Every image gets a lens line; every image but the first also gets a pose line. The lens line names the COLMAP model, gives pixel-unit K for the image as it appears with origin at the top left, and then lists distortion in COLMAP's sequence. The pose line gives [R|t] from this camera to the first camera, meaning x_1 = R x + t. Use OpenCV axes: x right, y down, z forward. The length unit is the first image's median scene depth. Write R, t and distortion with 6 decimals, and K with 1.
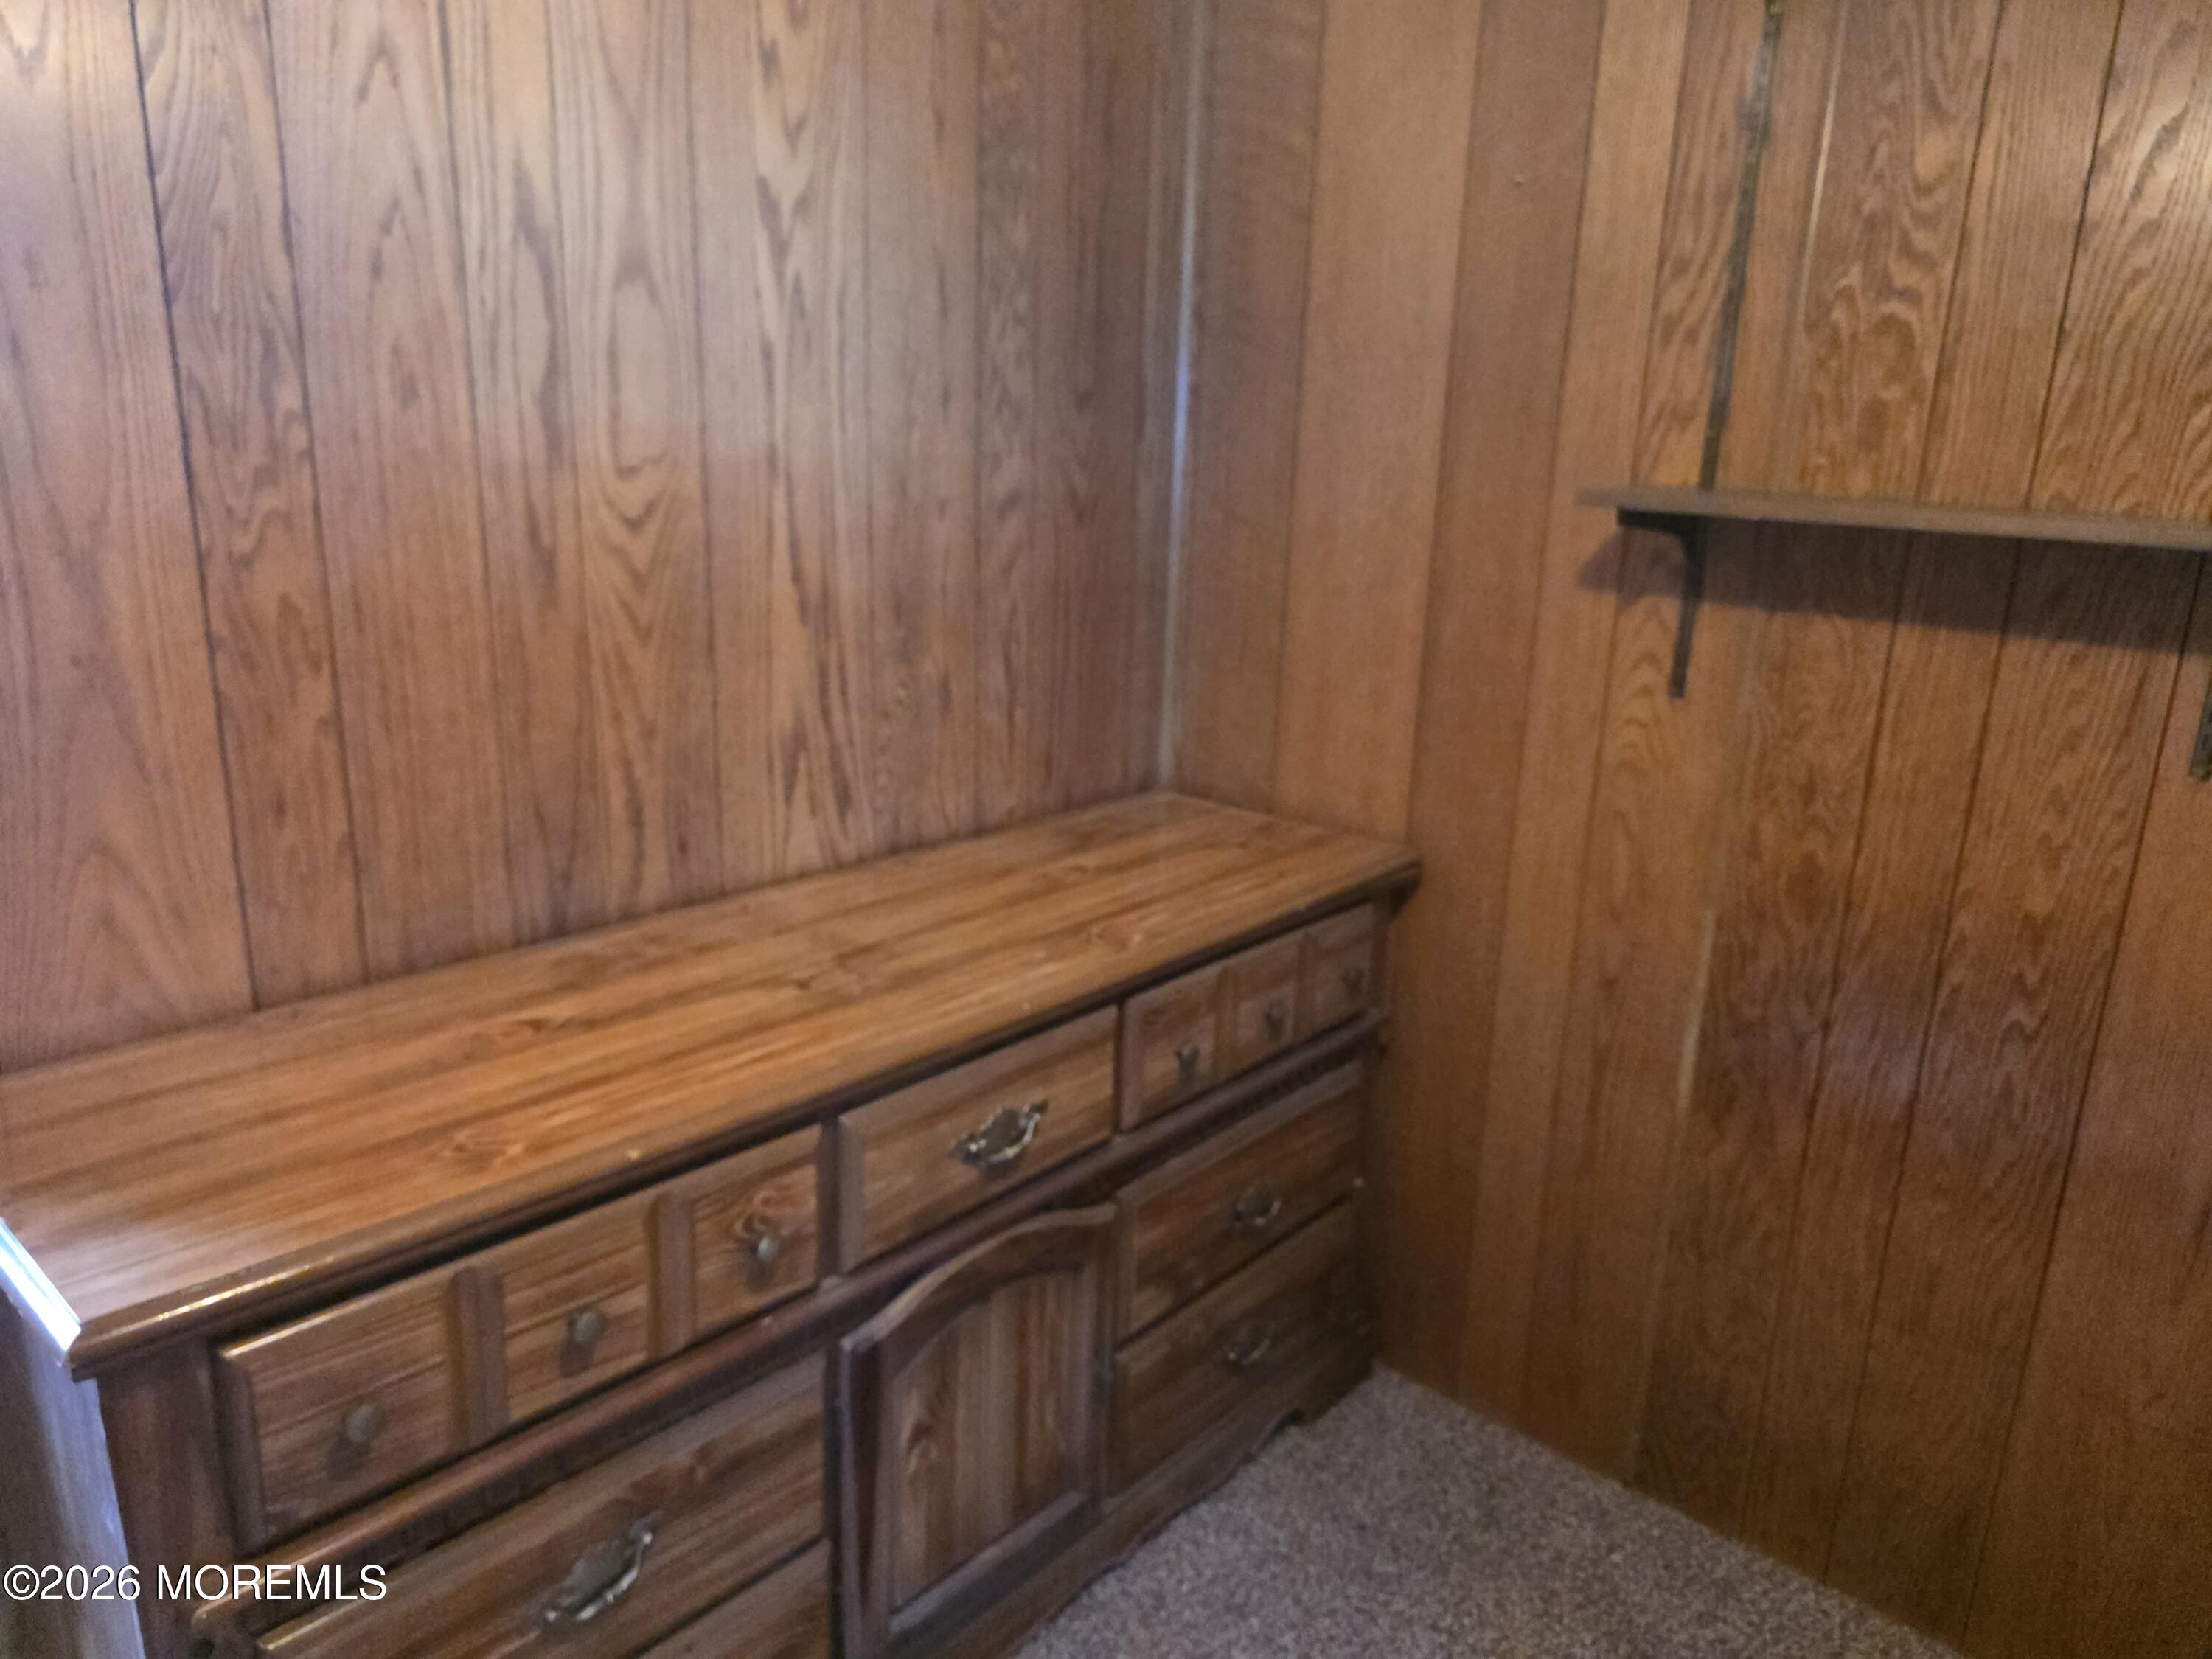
lens RADIAL K [[1503.2, 0, 1103.3], [0, 1503.2, 842.6], [0, 0, 1]] dist [-0.003200, -0.004913]
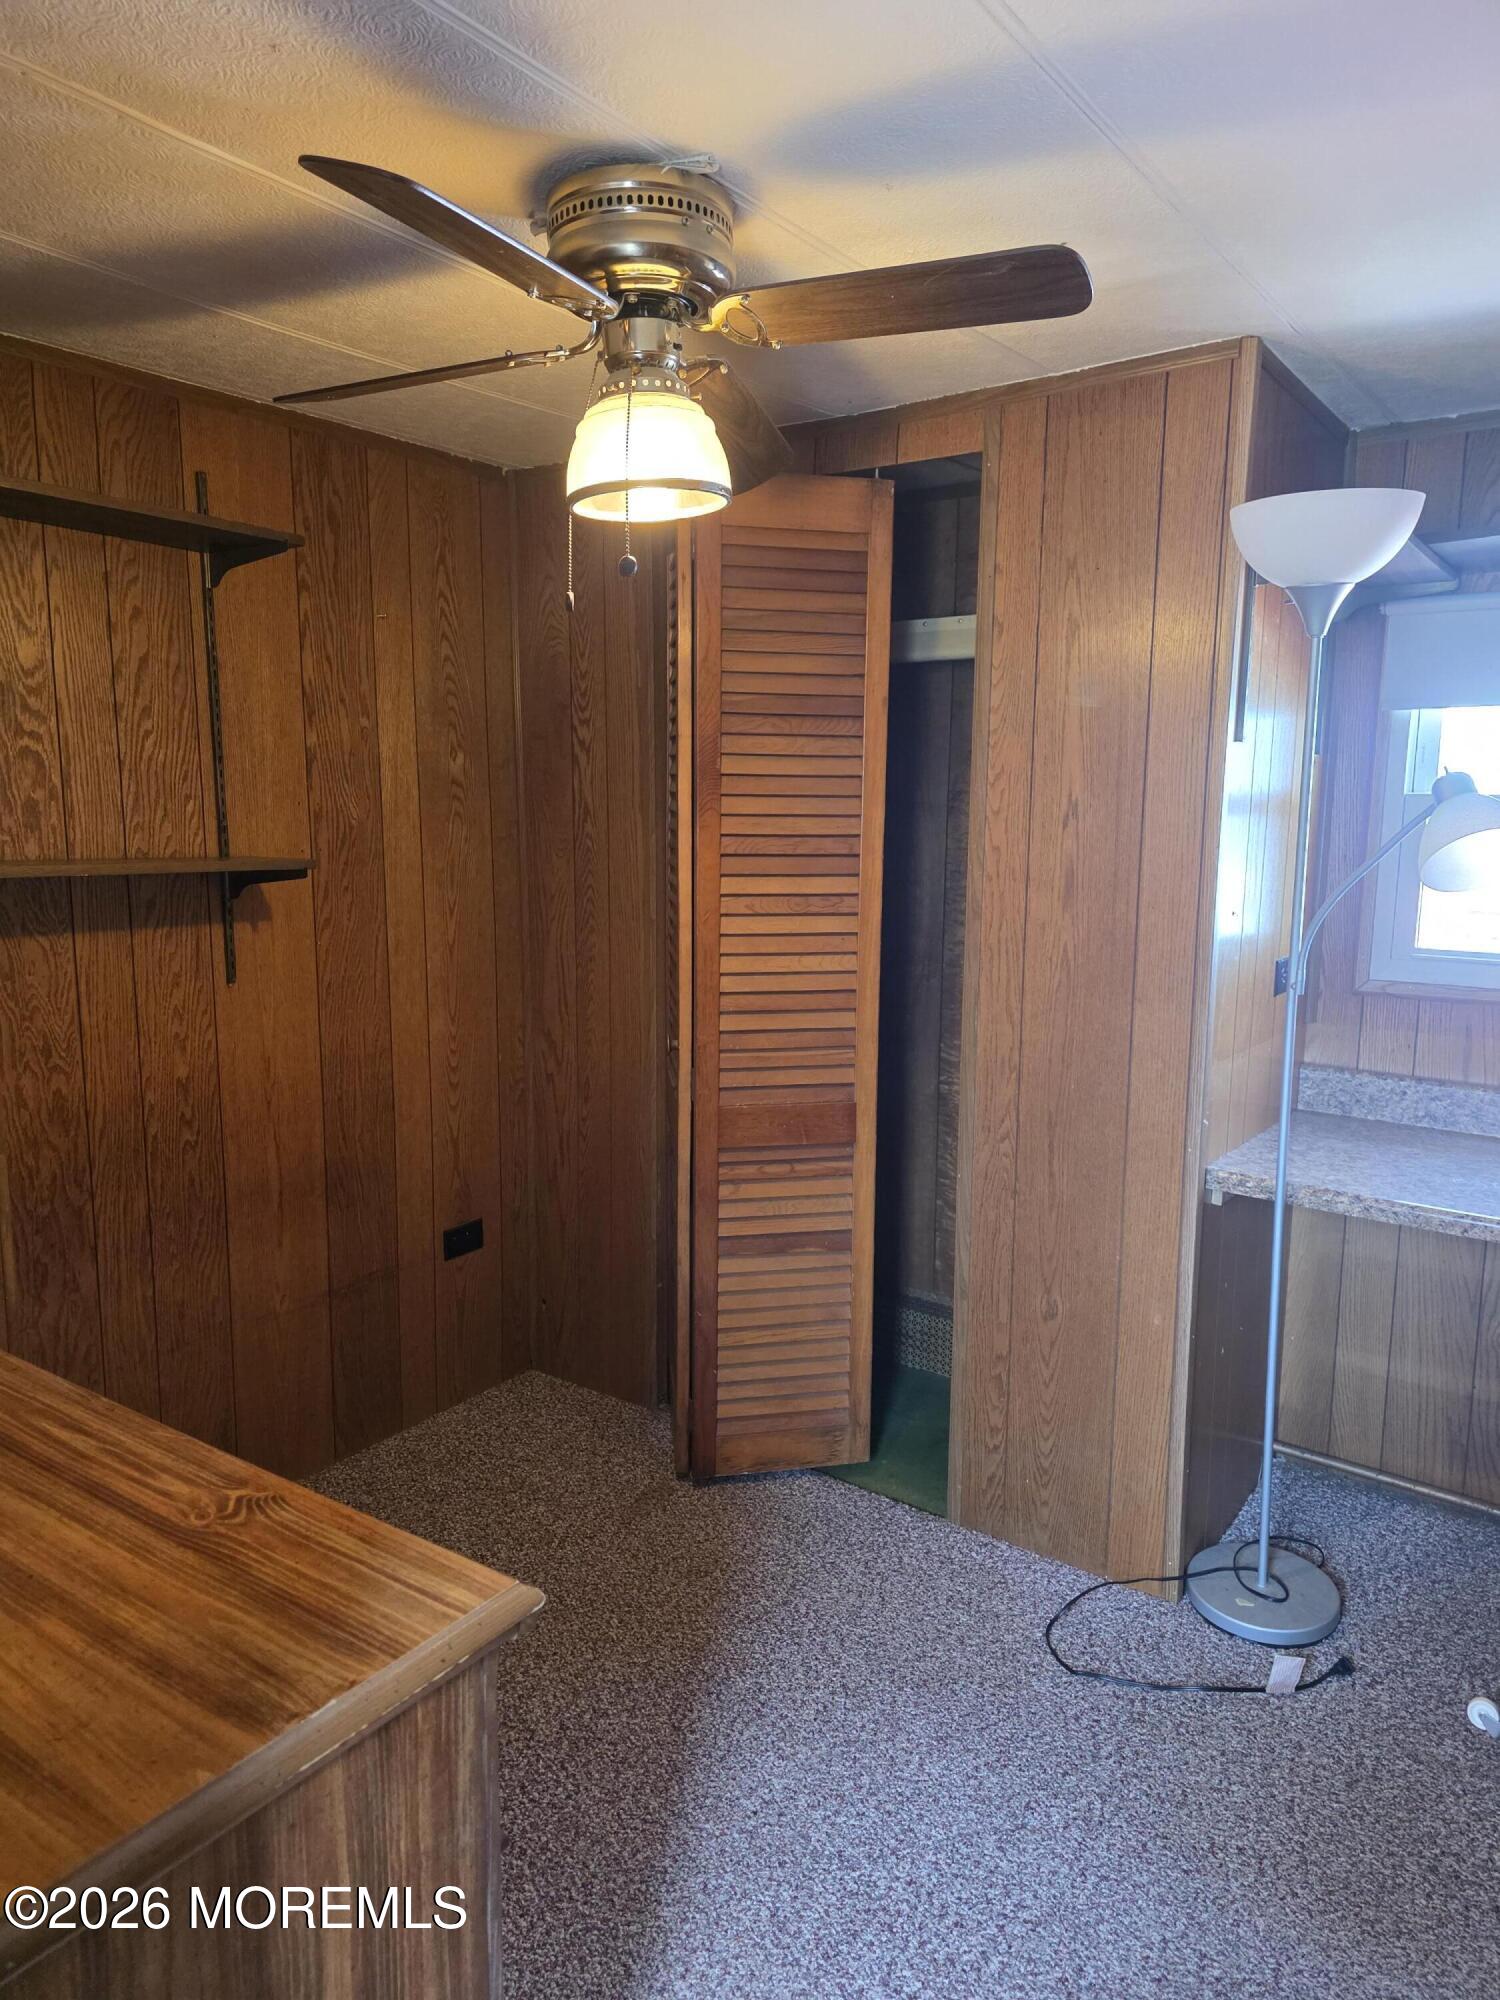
lens RADIAL K [[1359.1, 0, 751.5], [0, 1359.1, 1000.5], [0, 0, 1]] dist [-0.003200, -0.004913]
pose [[-0.125614, -0.170937, 0.977242, -1.022975], [0.255752, 0.946170, 0.198376, -0.186471], [-0.958547, 0.274850, -0.075135, 0.446910]]
